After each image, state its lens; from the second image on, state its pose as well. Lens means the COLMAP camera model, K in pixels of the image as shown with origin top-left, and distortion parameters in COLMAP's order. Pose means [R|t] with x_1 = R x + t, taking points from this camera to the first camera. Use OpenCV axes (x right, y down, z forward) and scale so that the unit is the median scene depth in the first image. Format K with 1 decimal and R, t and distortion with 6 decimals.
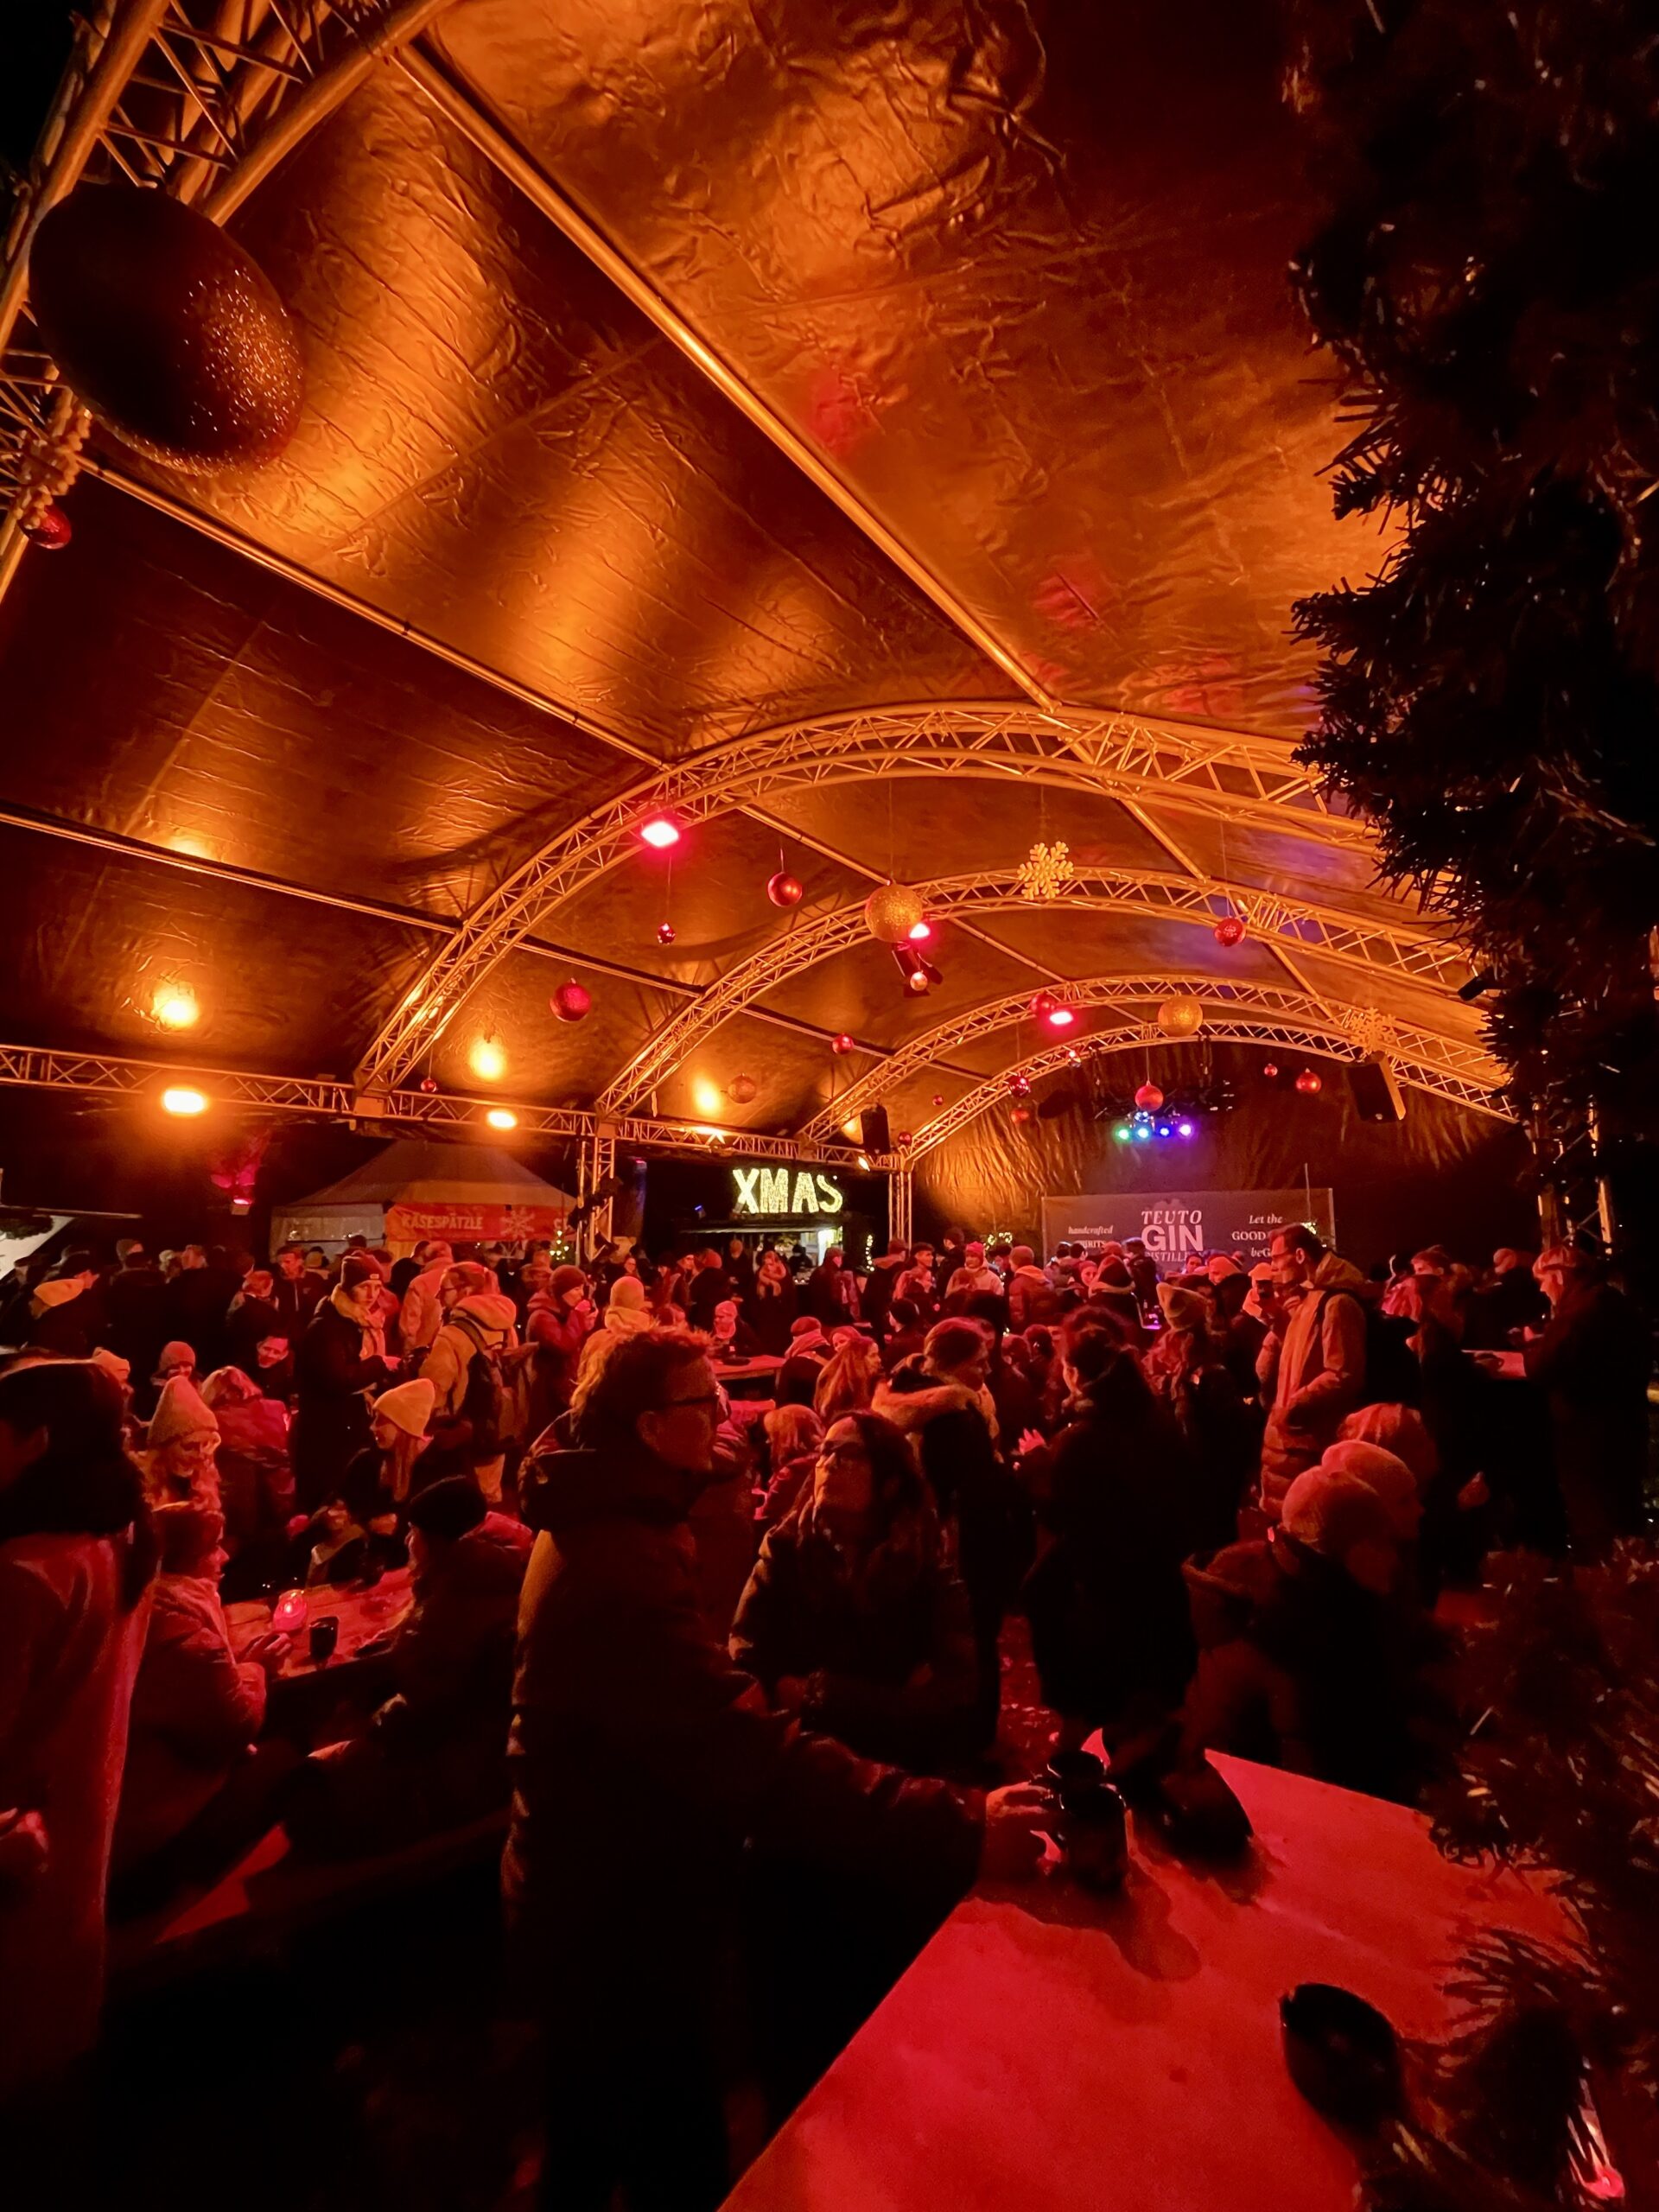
lens RADIAL K [[883.3, 0, 829.5], [0, 883.3, 1106.0], [0, 0, 1]] dist [-0.000607, -0.000069]
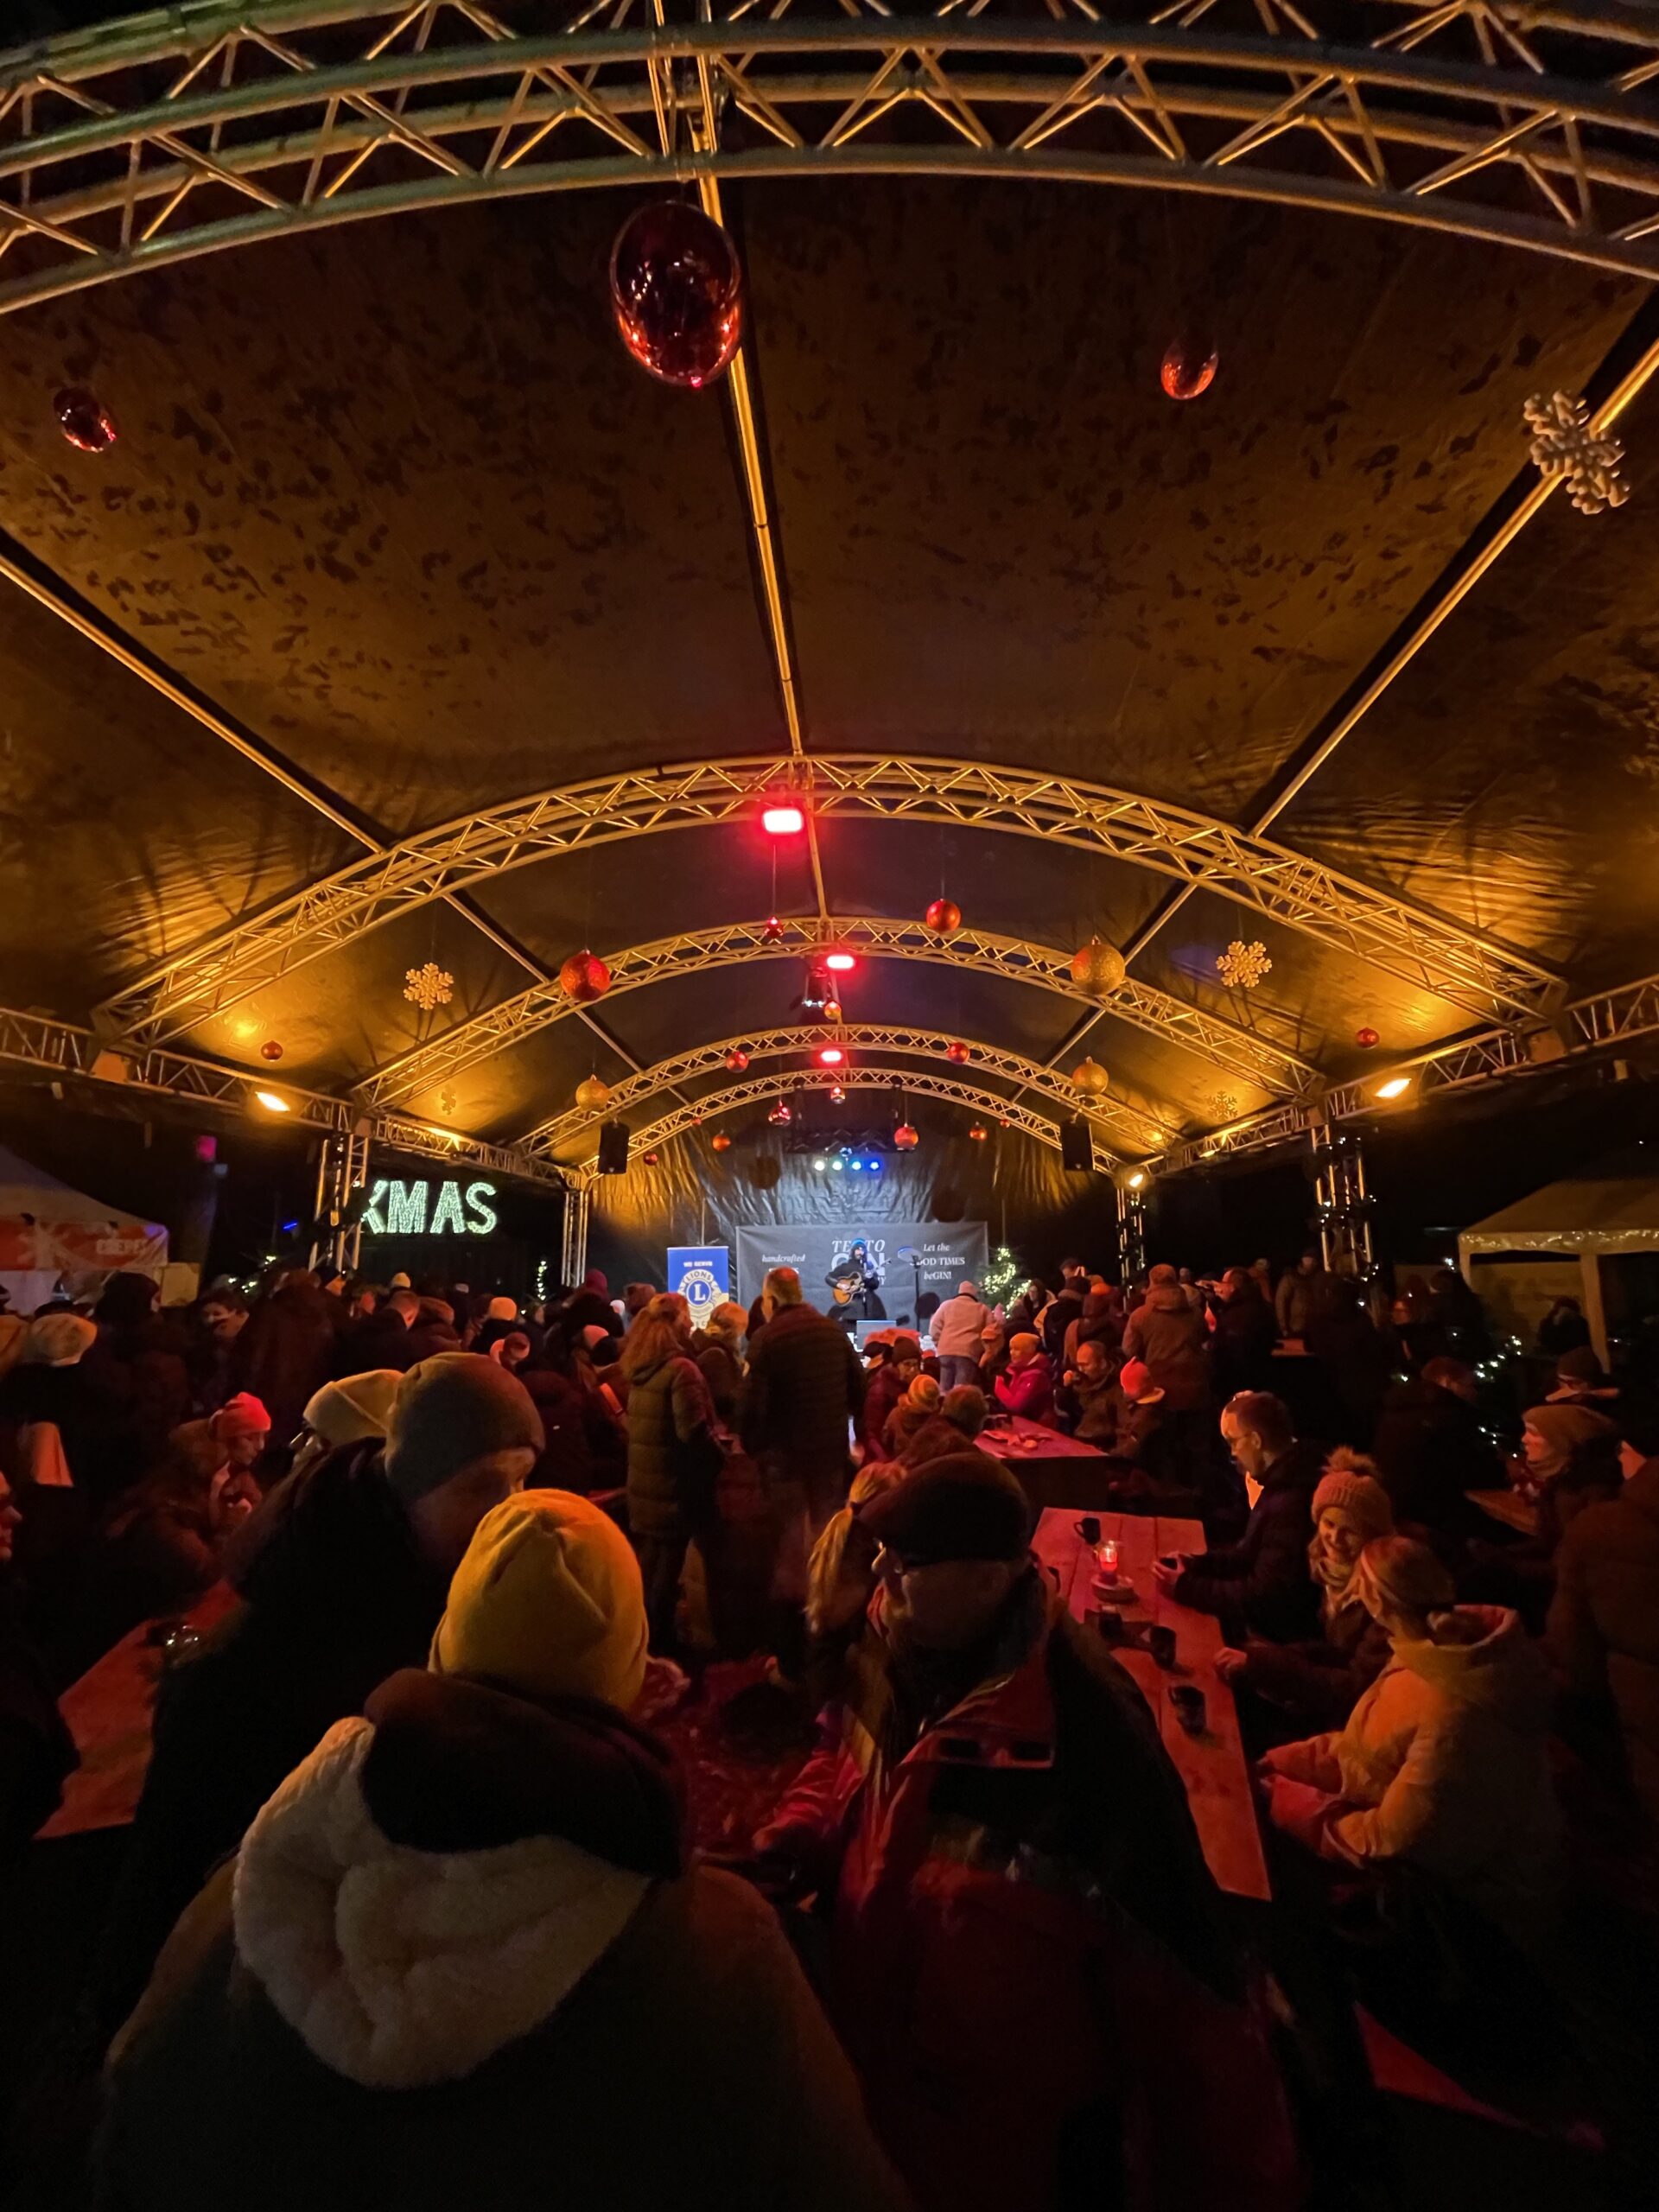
lens RADIAL K [[883.3, 0, 829.5], [0, 883.3, 1106.0], [0, 0, 1]] dist [-0.000607, -0.000069]
pose [[0.819676, 0.094890, 0.564914, -0.282000], [-0.080717, 0.995477, -0.050095, 0.012177], [-0.567112, -0.004537, 0.823628, 0.098814]]
